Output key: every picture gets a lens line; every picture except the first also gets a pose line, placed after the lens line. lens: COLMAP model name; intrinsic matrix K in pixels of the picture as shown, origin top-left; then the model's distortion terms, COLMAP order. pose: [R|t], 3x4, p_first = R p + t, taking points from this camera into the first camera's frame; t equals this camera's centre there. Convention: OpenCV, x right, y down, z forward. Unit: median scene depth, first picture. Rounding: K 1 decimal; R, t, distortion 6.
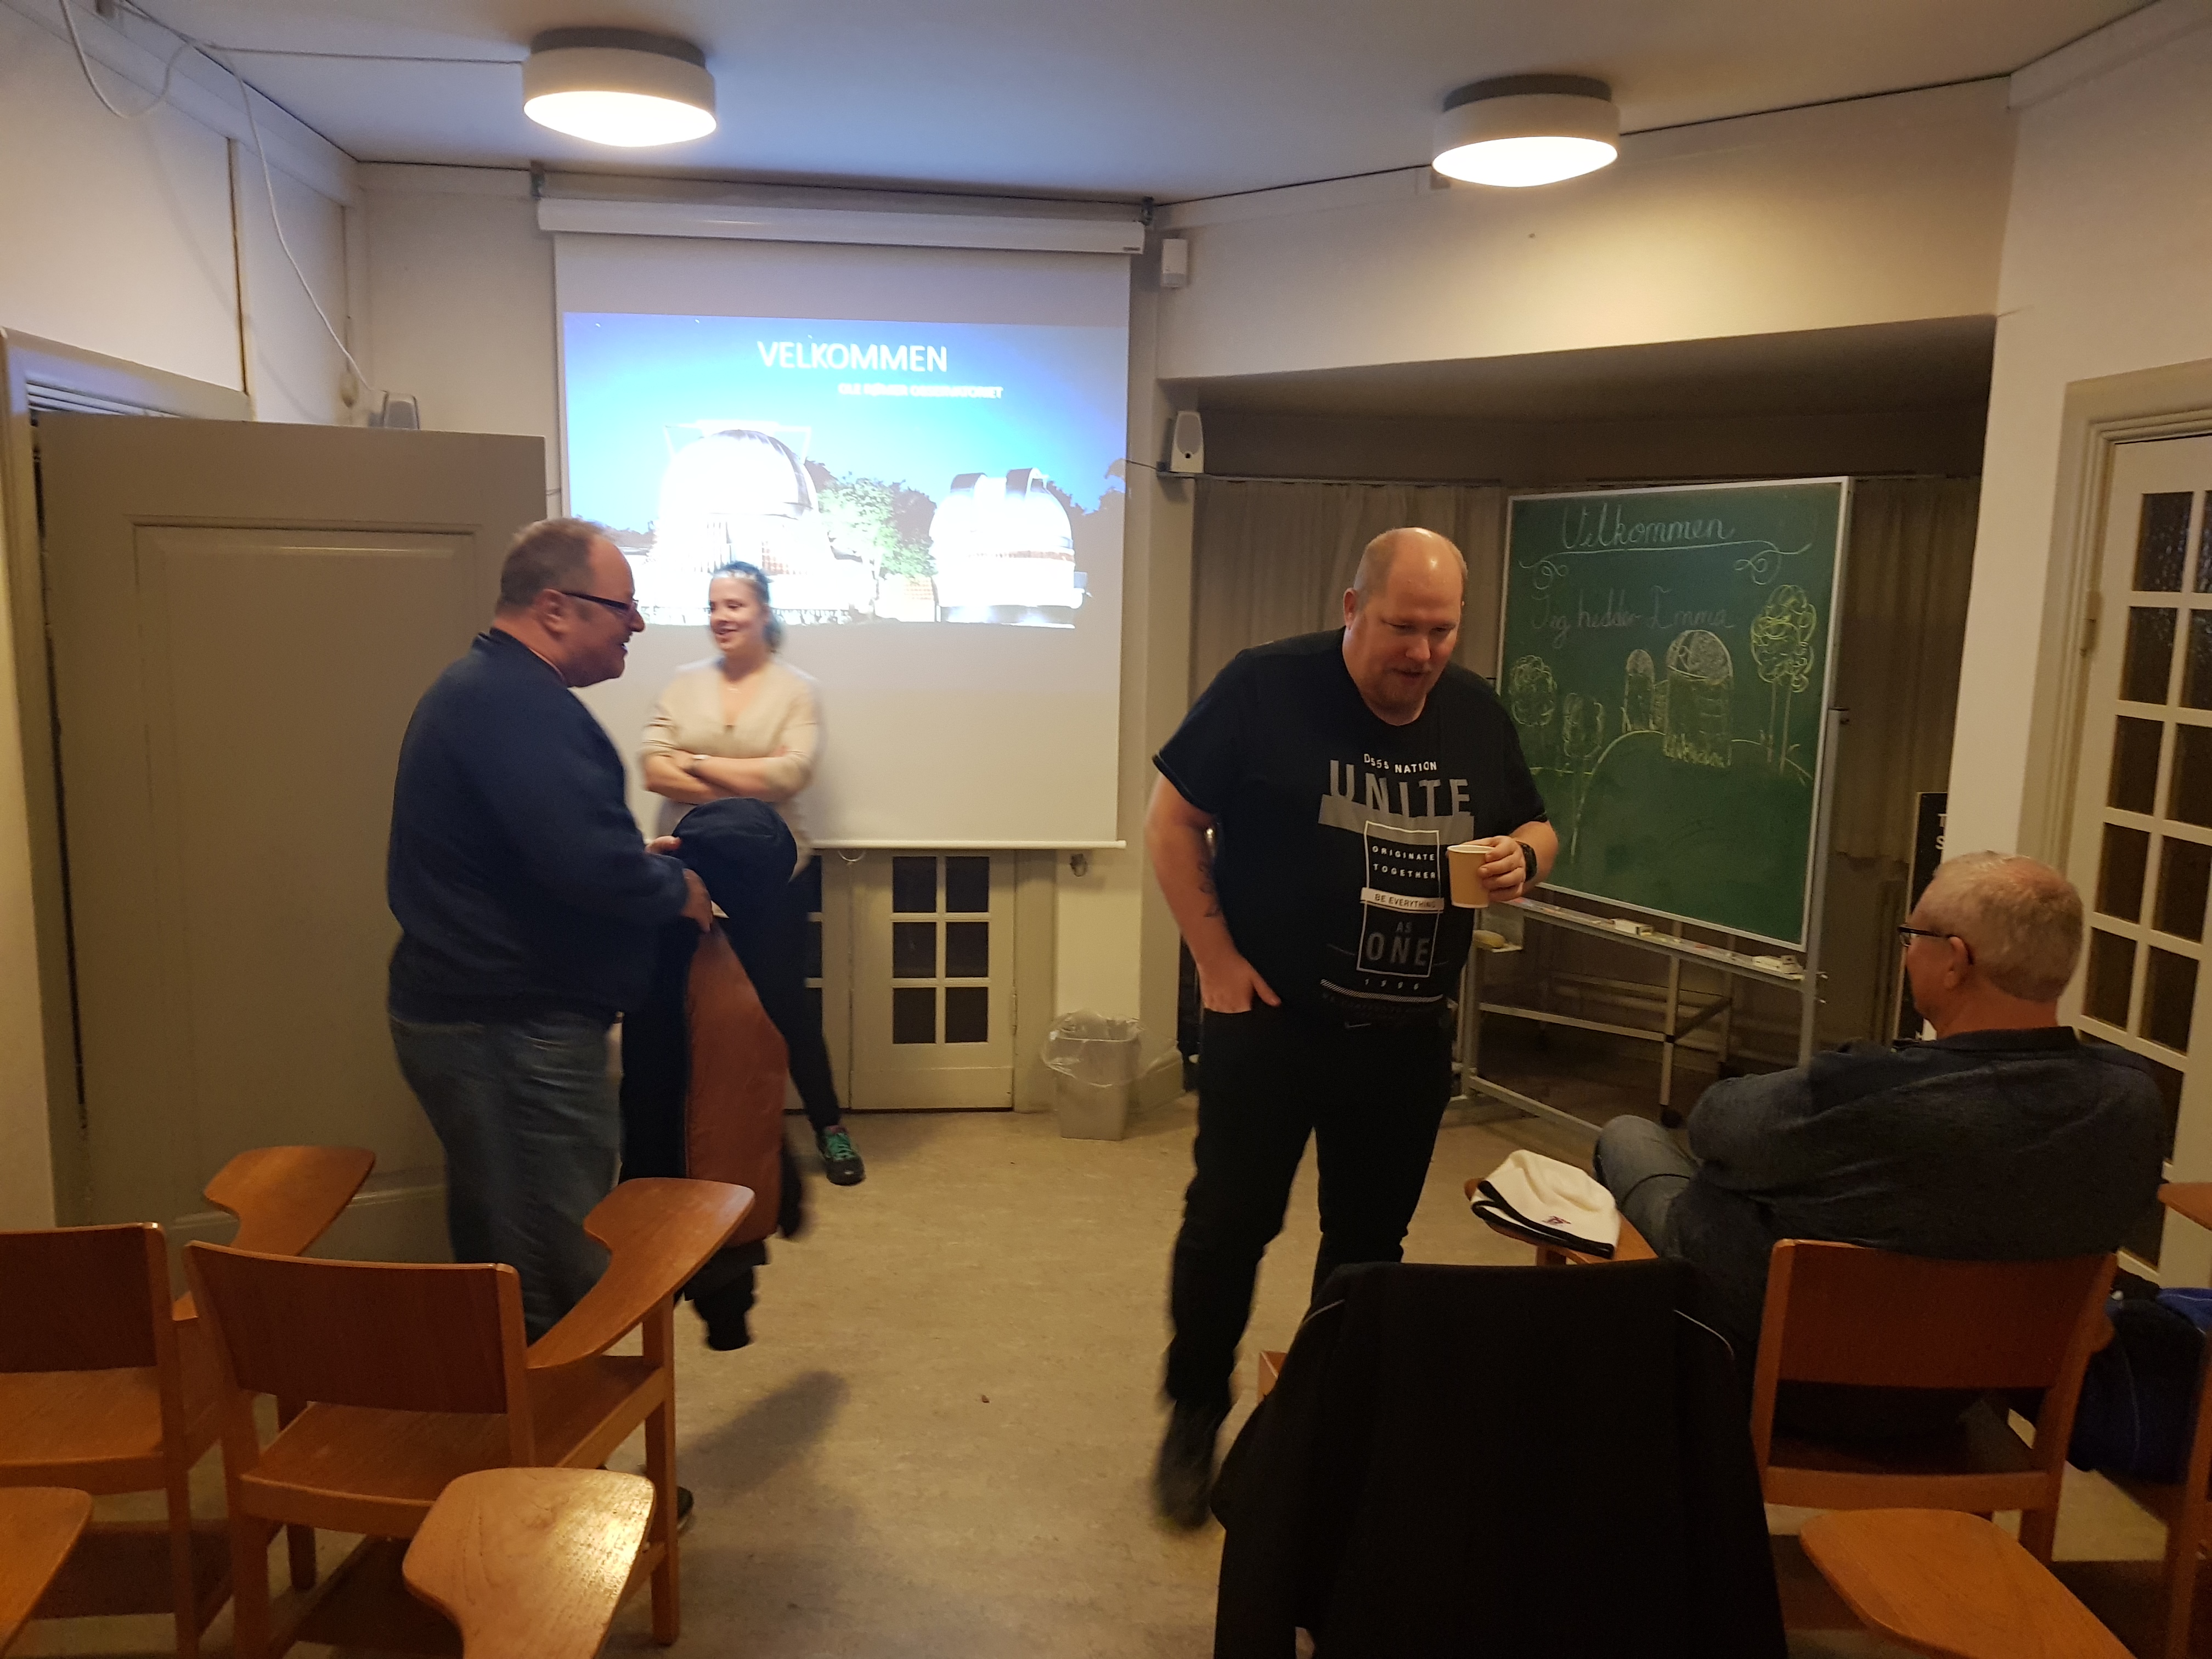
lens RADIAL K [[1665.3, 0, 1107.8], [0, 1665.3, 846.6], [0, 0, 1]] dist [0.001683, -0.007175]
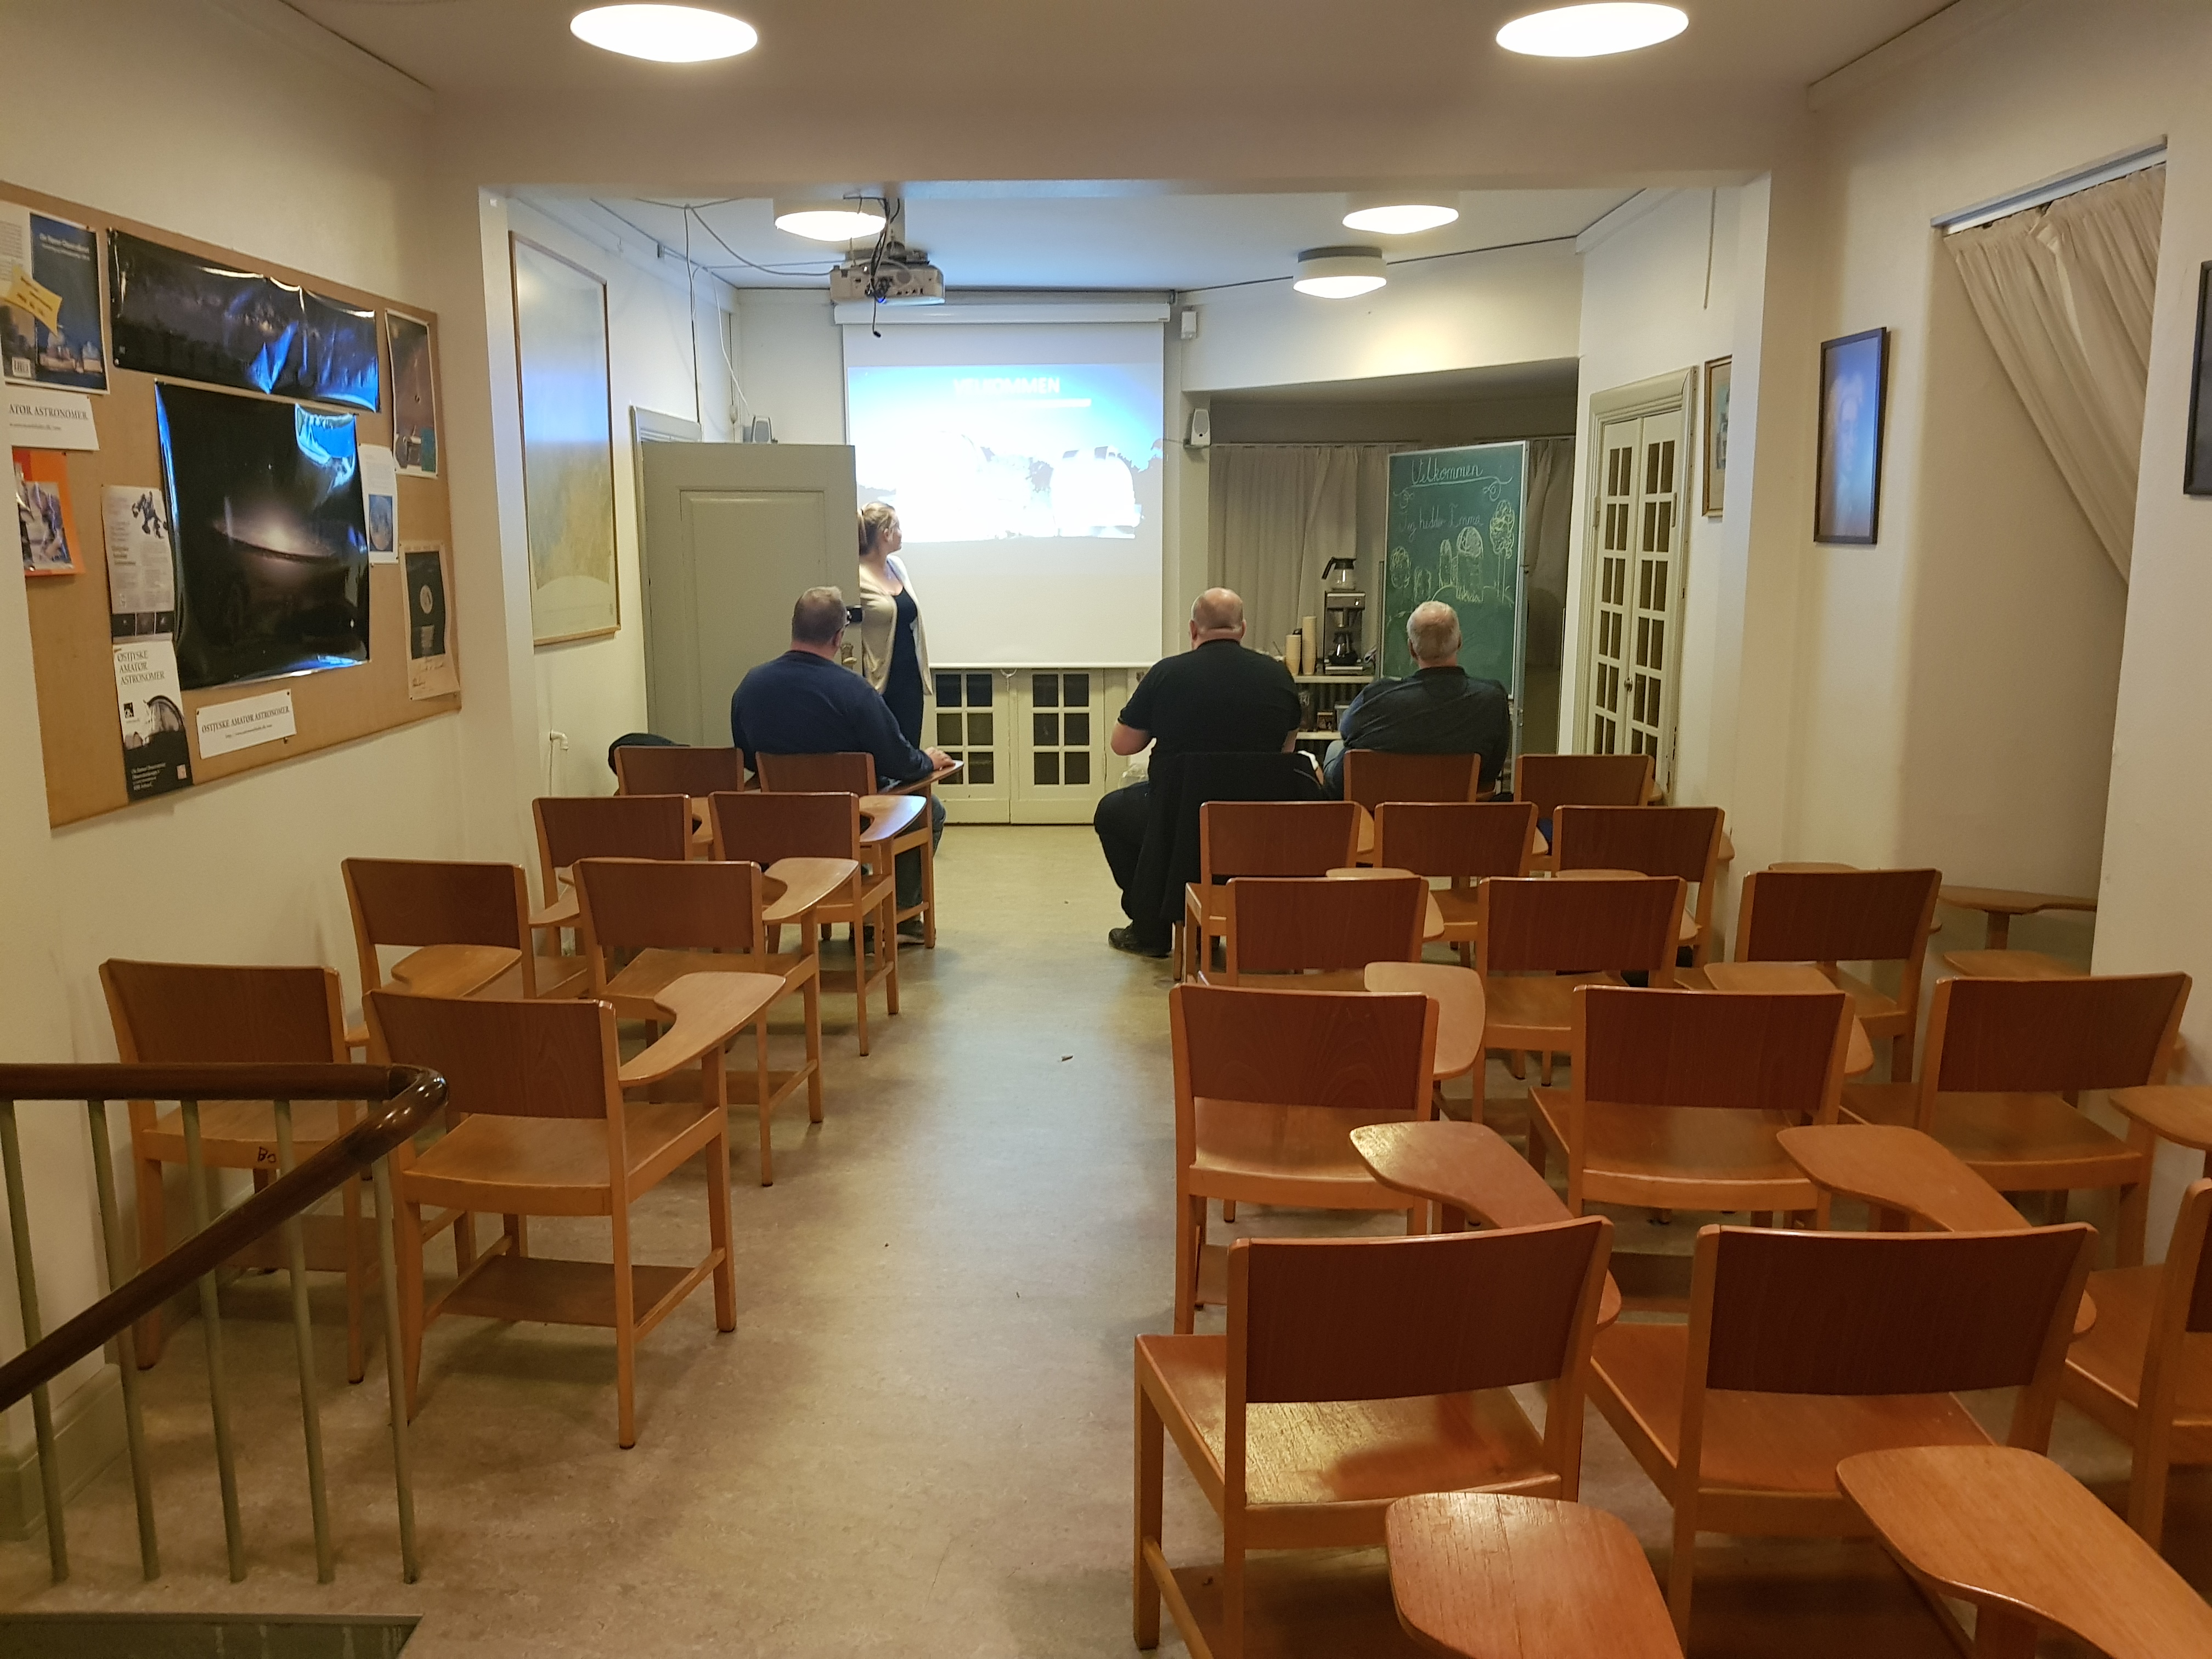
lens RADIAL K [[1665.3, 0, 1097.1], [0, 1665.3, 818.3], [0, 0, 1]] dist [0.001683, -0.007175]
pose [[0.992334, -0.003209, -0.123547, 0.156202], [0.004946, 0.999893, 0.013755, 0.138541], [0.123489, -0.014260, 0.992243, -0.735797]]
